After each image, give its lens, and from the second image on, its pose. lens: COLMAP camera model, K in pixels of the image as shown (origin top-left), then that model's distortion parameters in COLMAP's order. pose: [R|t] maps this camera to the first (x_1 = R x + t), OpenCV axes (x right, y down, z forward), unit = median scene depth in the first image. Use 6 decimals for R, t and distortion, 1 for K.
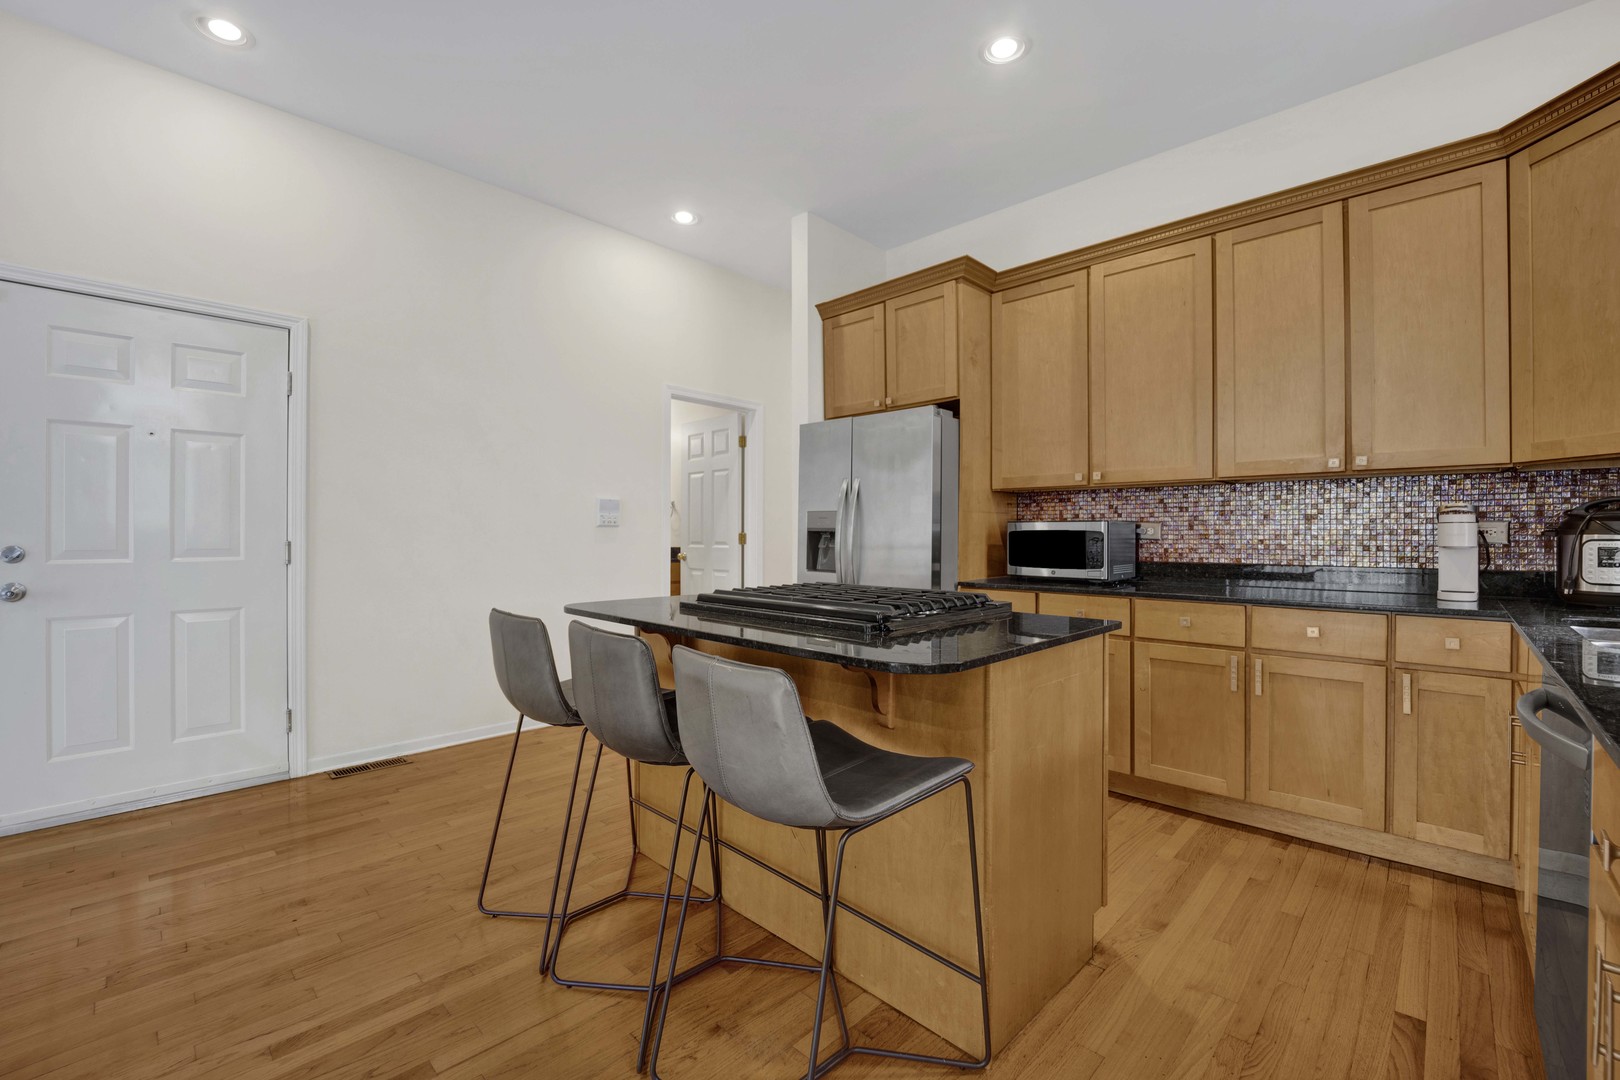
lens RADIAL K [[663.5, 0, 797.6], [0, 663.5, 539.8], [0, 0, 1]] dist [-0.017206, 0.000118]
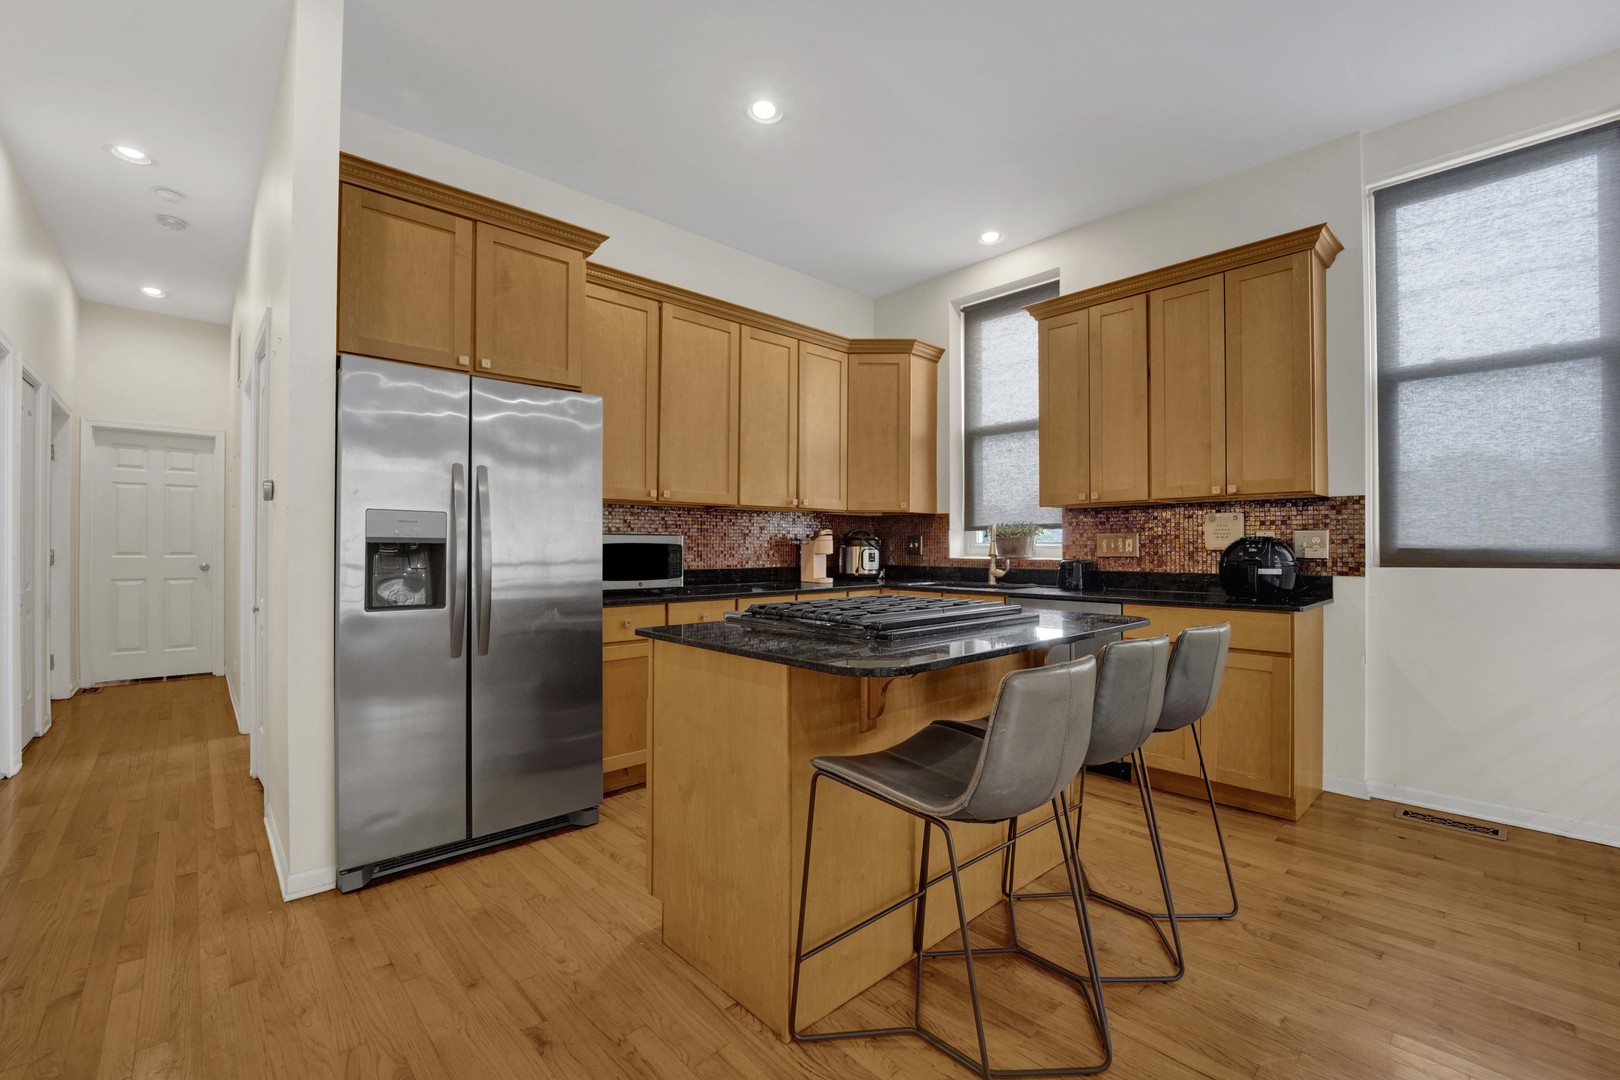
lens RADIAL K [[686.8, 0, 804.6], [0, 686.8, 542.4], [0, 0, 1]] dist [-0.019869, -0.000193]
pose [[0.041400, 0.003845, 0.999135, -0.702793], [0.008137, 0.999958, -0.004185, -0.009605], [-0.999110, 0.008303, 0.041367, 0.742181]]
